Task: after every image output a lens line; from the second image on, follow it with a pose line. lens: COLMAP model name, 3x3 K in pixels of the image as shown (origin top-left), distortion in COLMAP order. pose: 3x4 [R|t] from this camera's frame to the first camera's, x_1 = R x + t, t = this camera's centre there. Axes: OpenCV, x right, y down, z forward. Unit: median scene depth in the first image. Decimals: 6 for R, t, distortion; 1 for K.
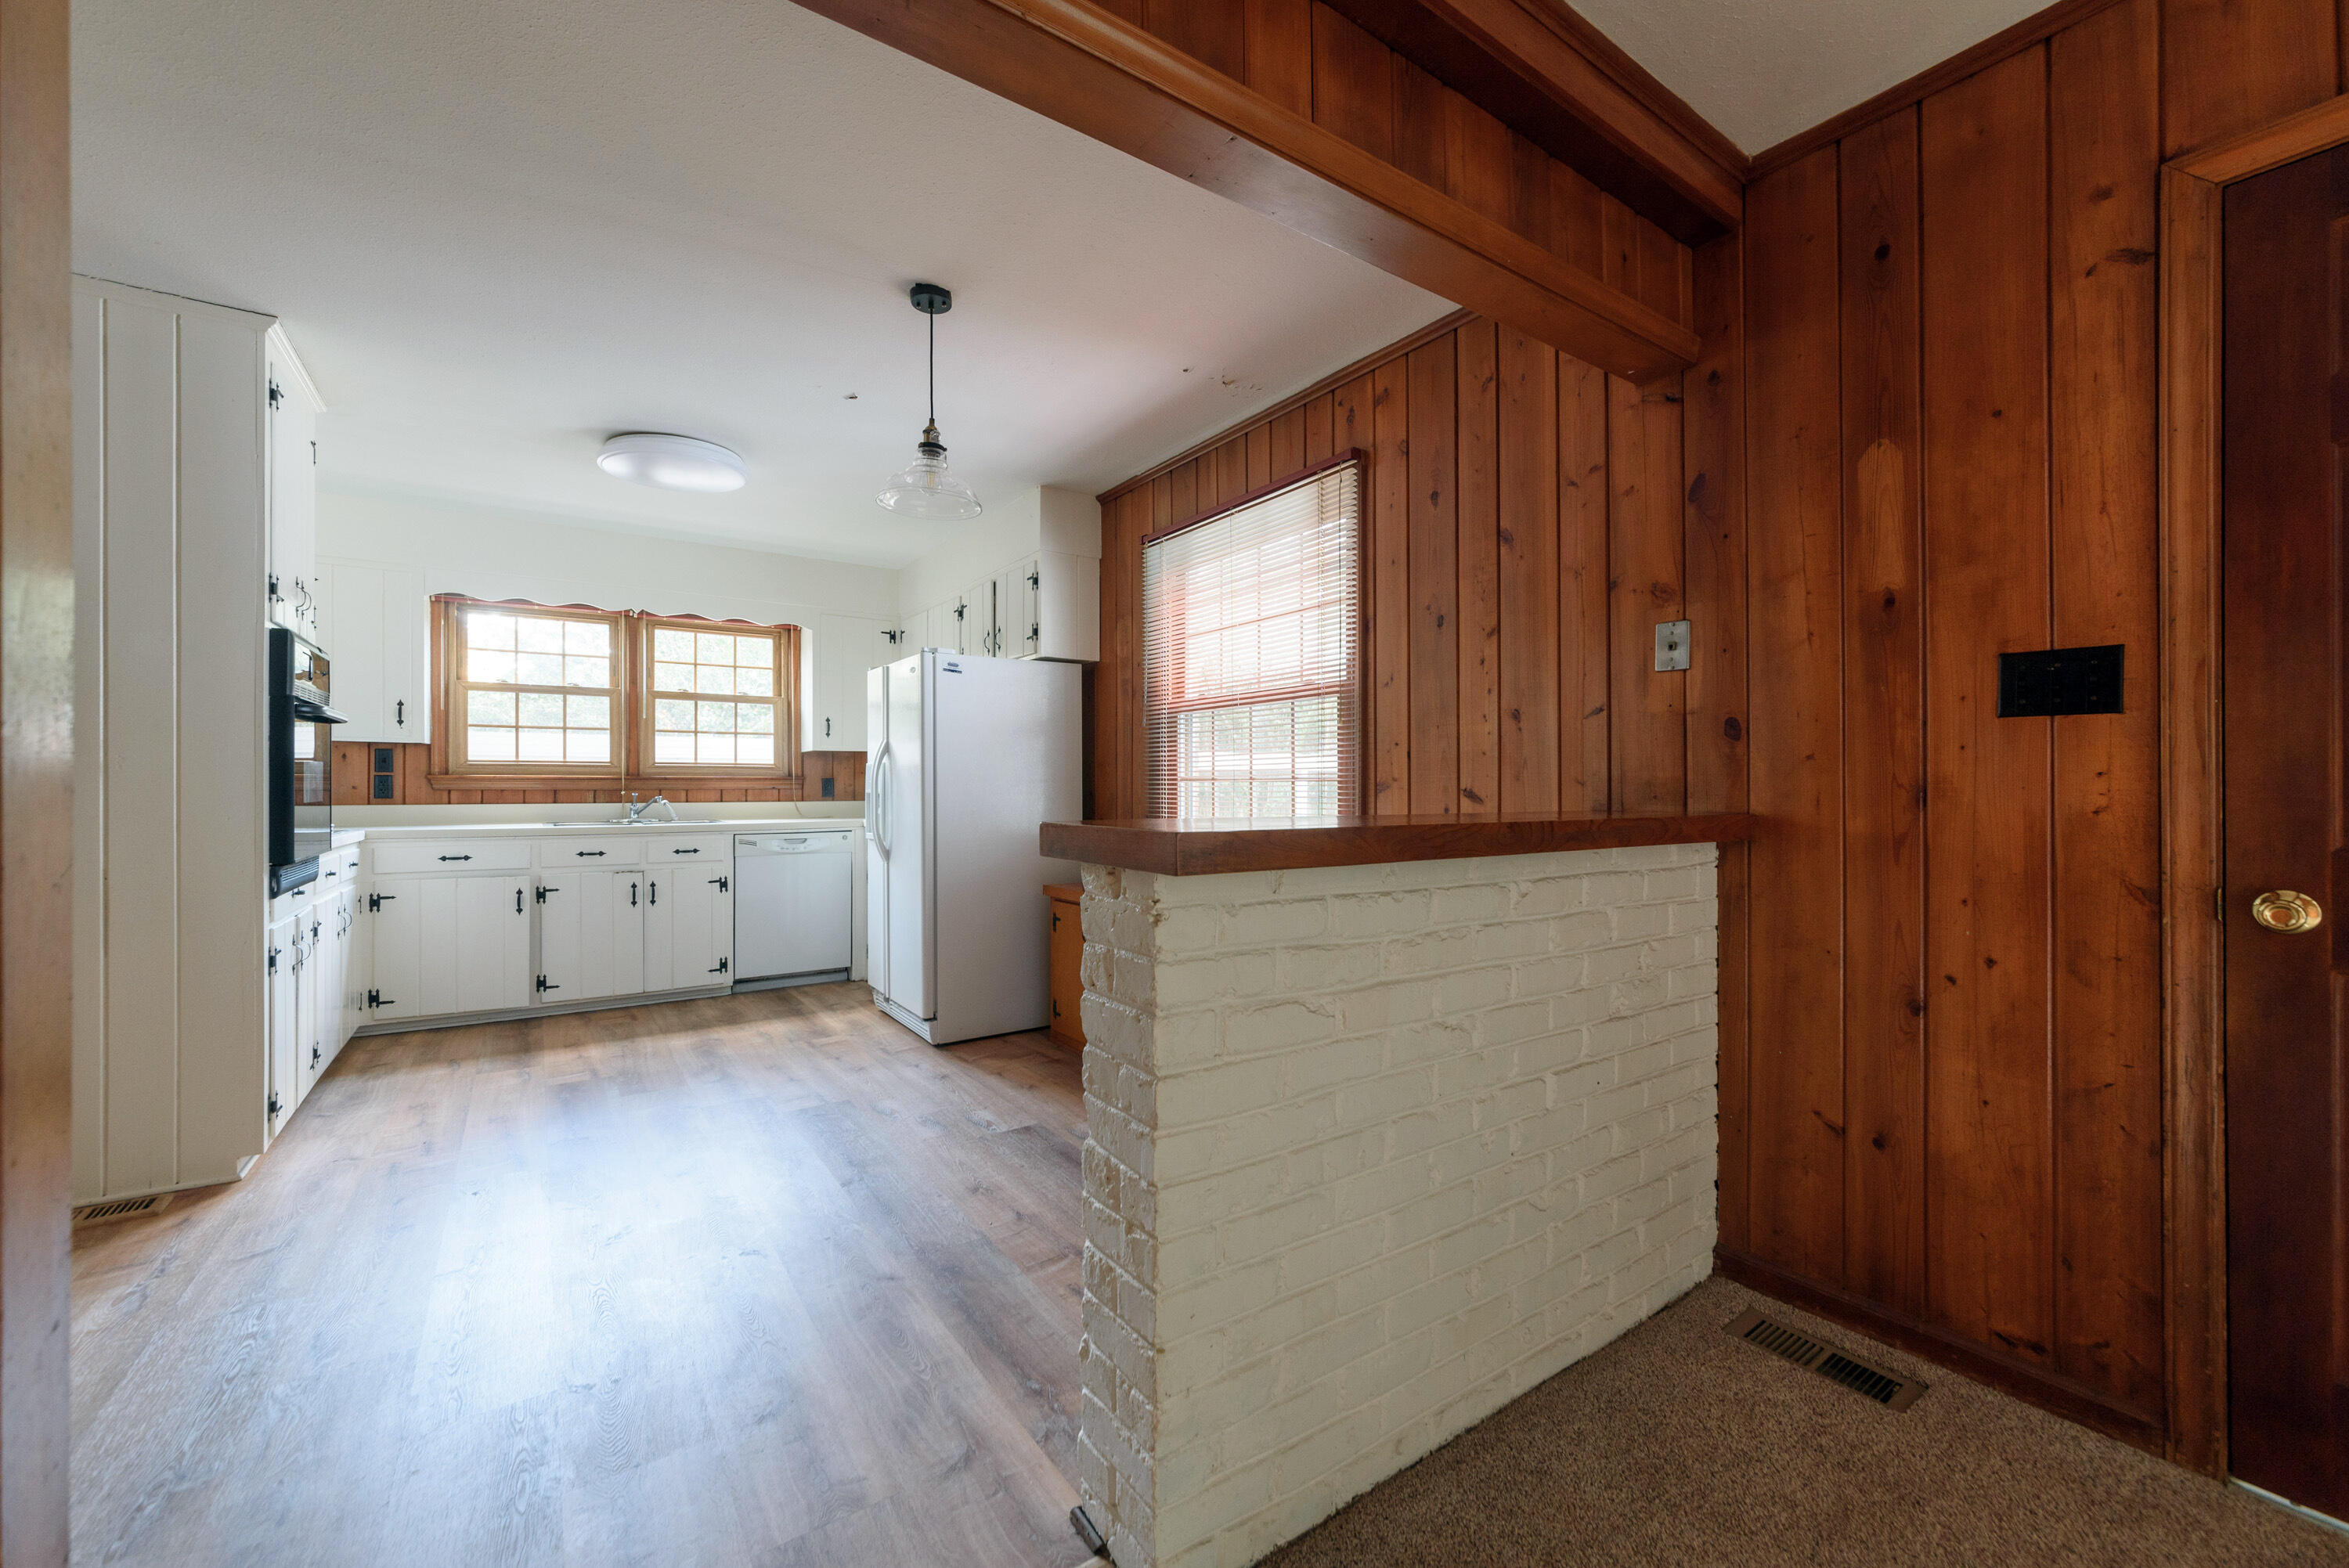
lens RADIAL K [[917.1, 0, 1163.9], [0, 917.1, 778.0], [0, 0, 1]] dist [-0.000392, -0.000080]
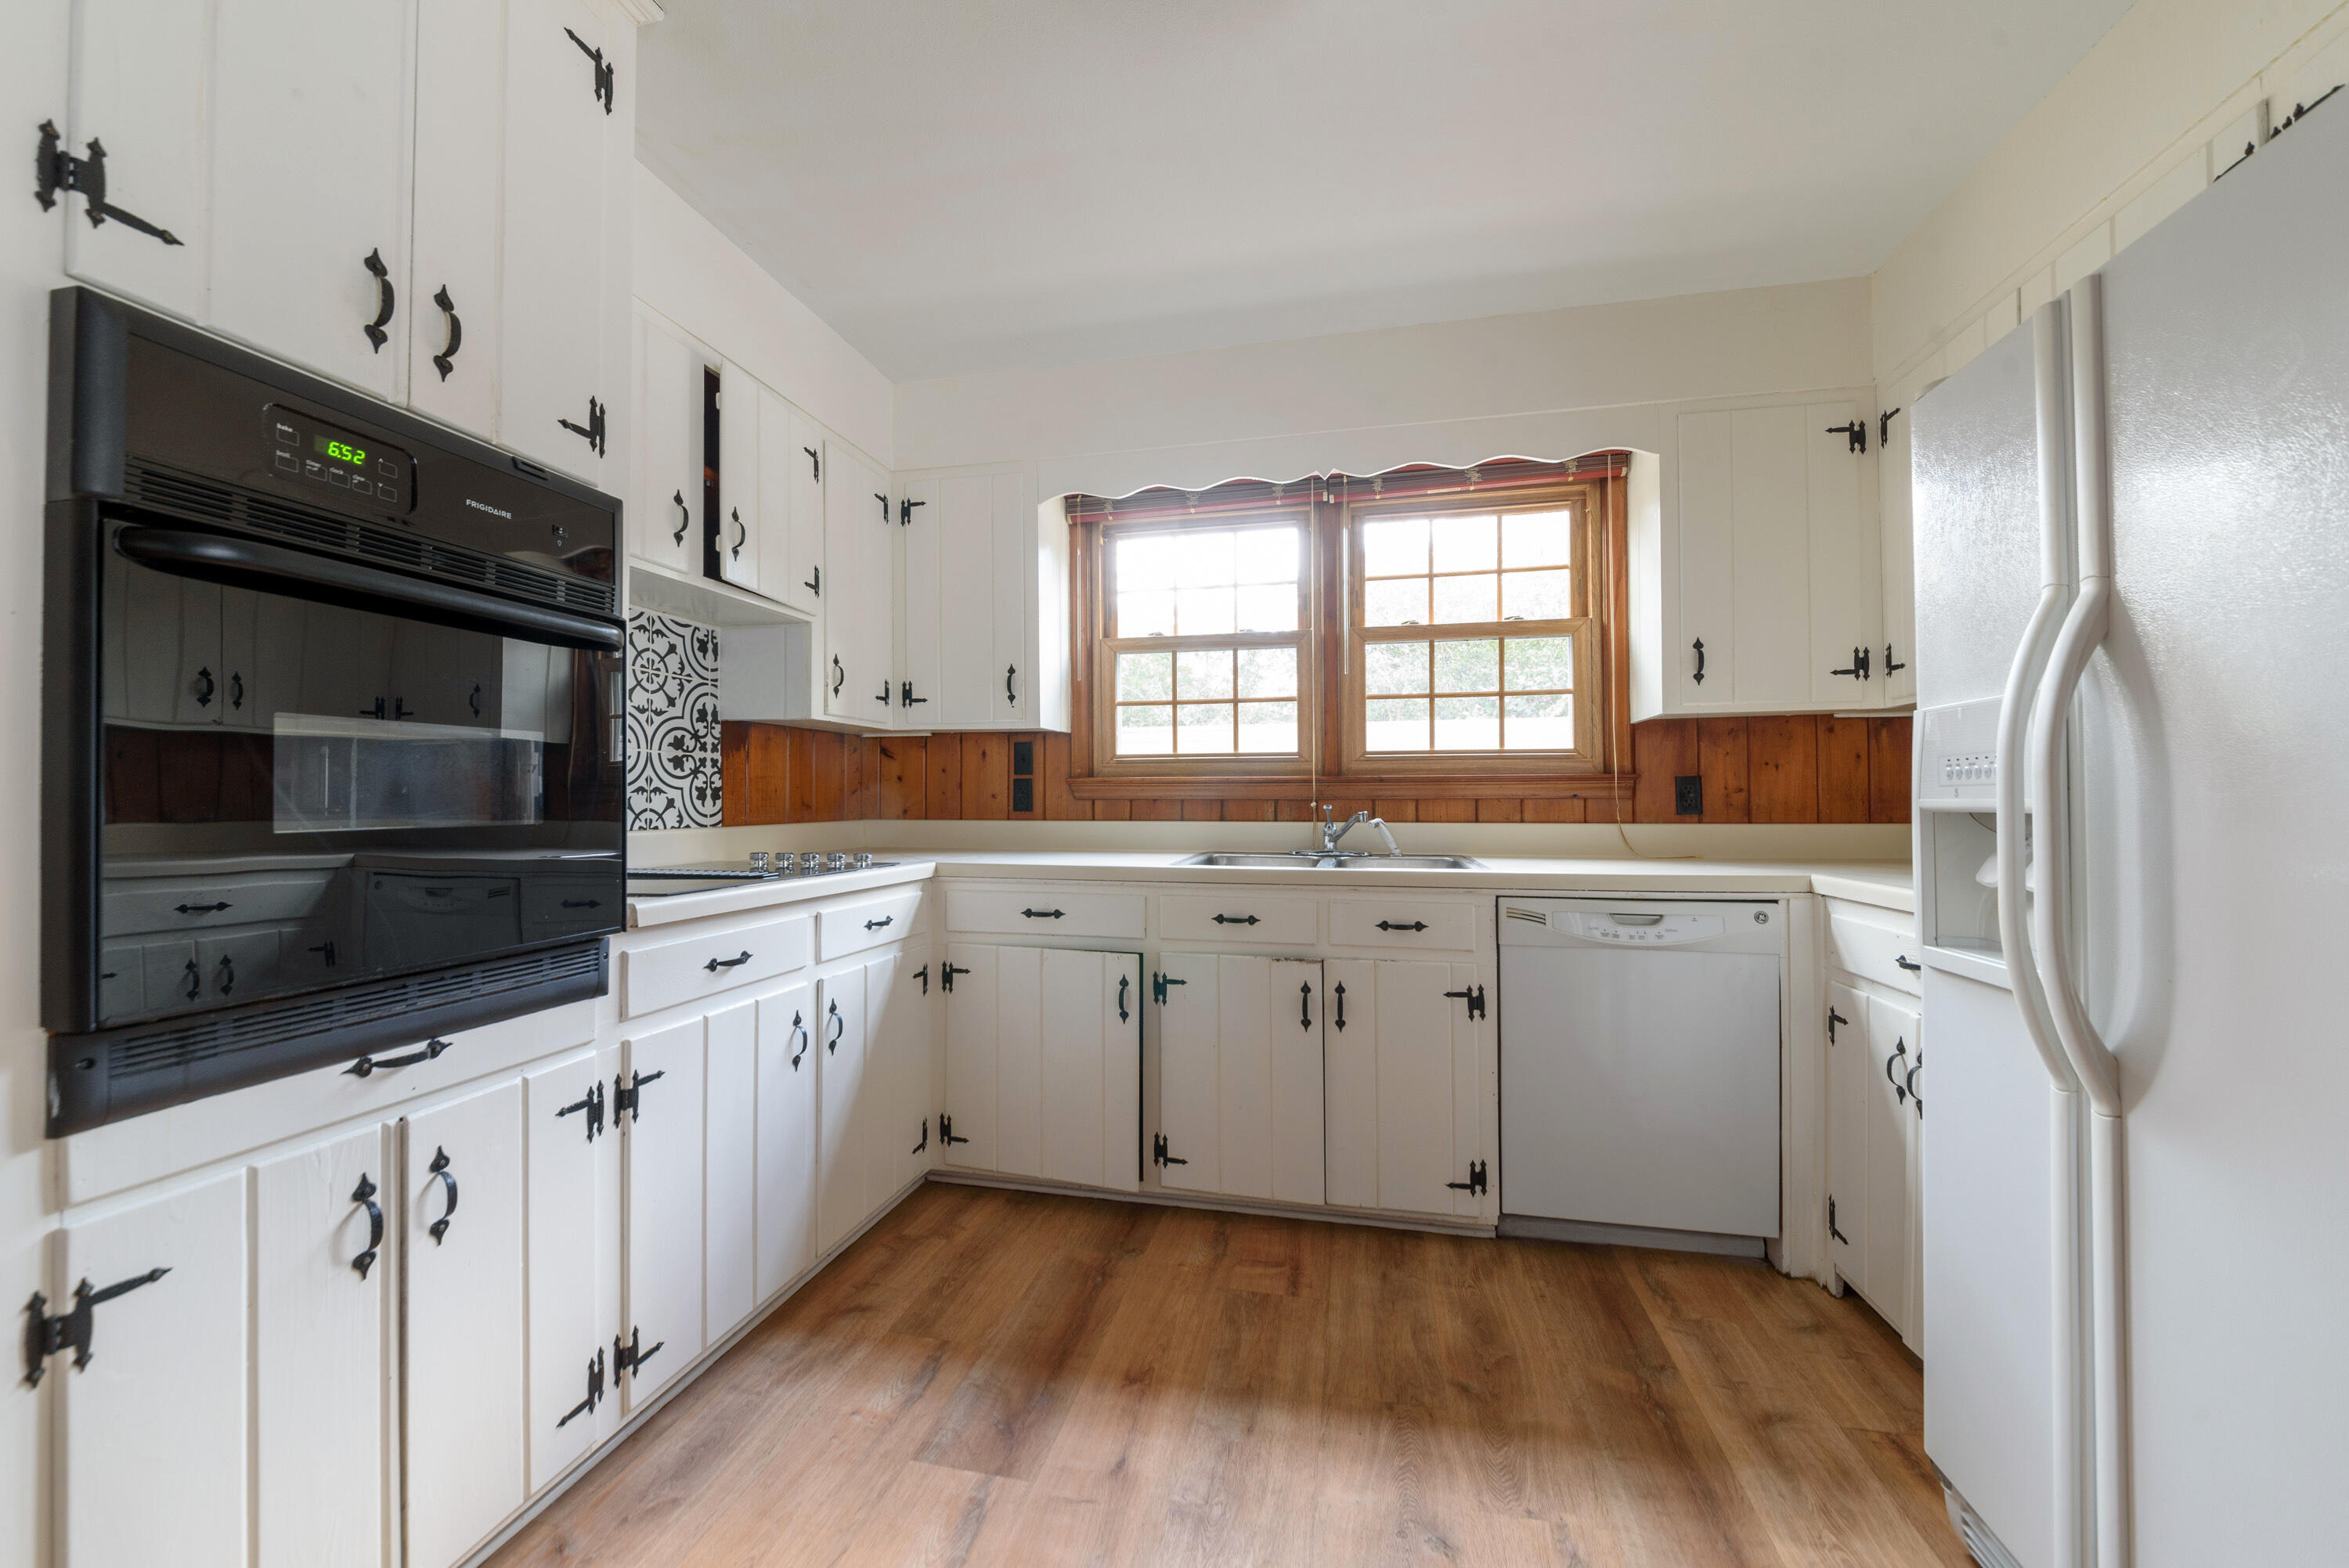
lens RADIAL K [[849.6, 0, 1174.2], [0, 849.6, 784.9], [0, 0, 1]] dist [-0.010815, -0.000993]
pose [[0.684681, -0.013767, -0.728713, -0.259693], [0.007176, 0.999900, -0.012147, 0.009537], [0.728807, 0.003088, 0.684712, 0.570571]]
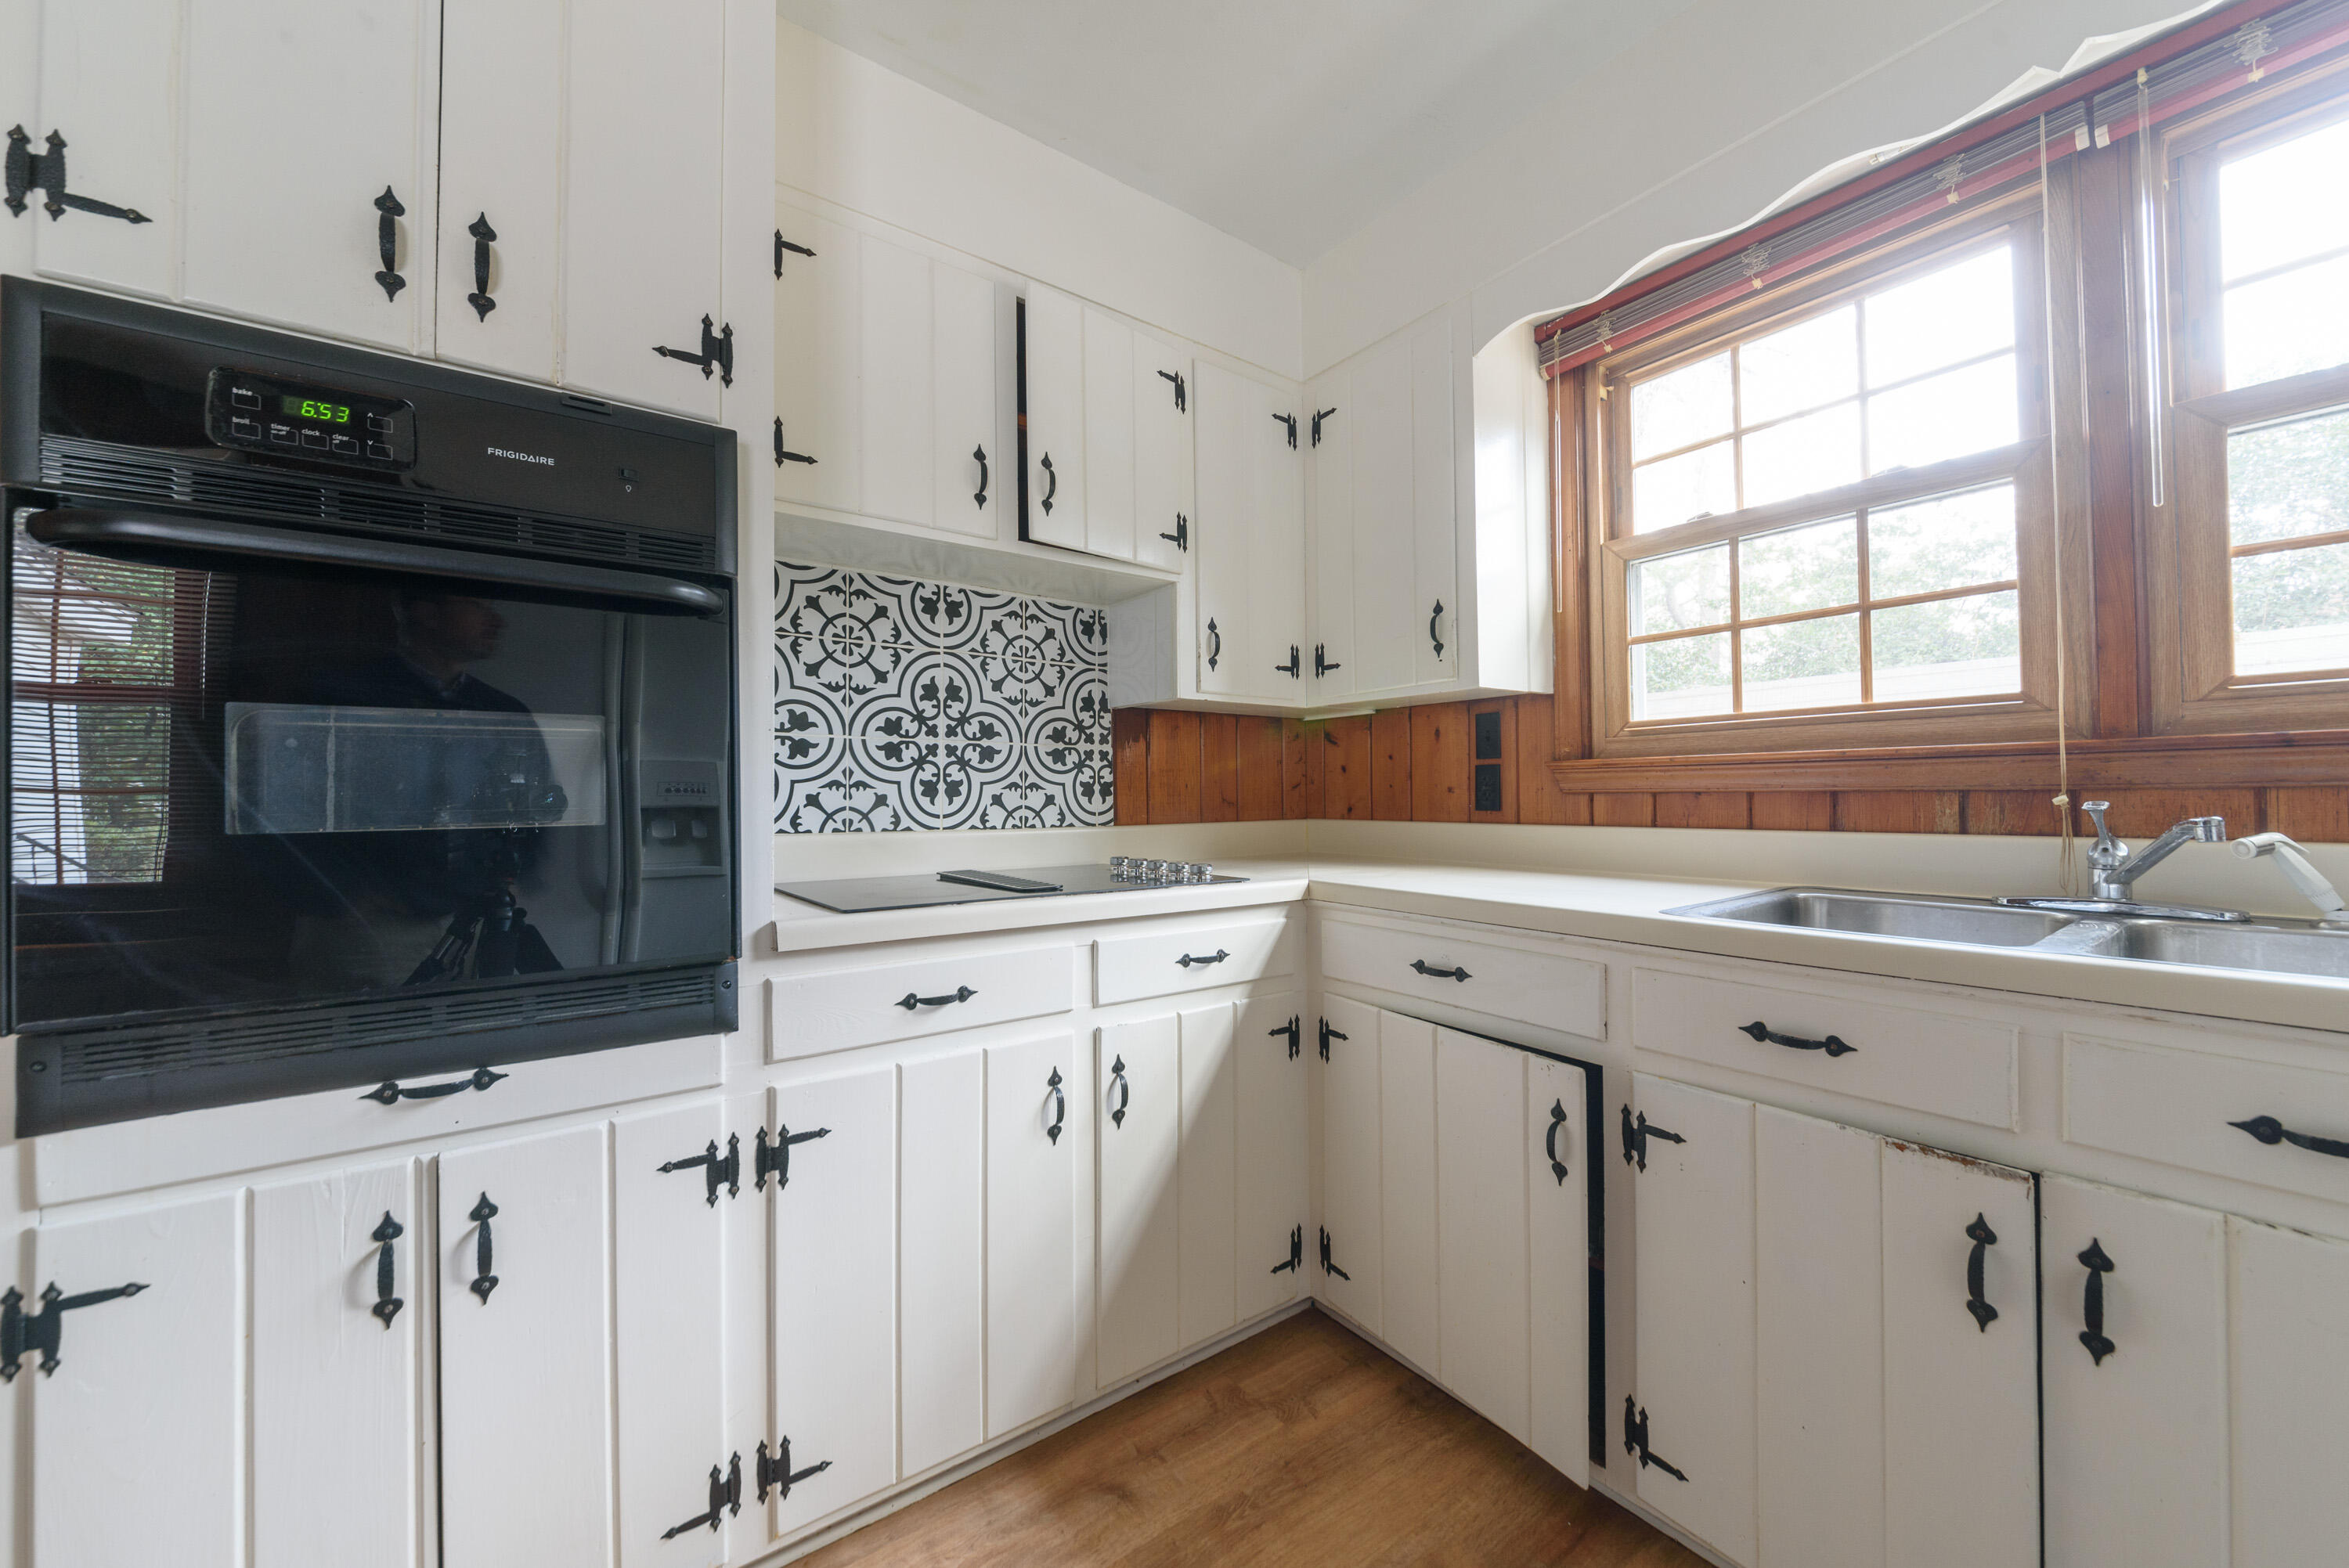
lens RADIAL K [[849.6, 0, 1179.9], [0, 849.6, 787.8], [0, 0, 1]] dist [-0.010815, -0.000993]
pose [[0.037090, -0.013150, -0.999225, -0.351995], [0.014098, 0.999821, -0.012634, 0.011901], [0.999213, -0.013618, 0.037268, 0.733008]]
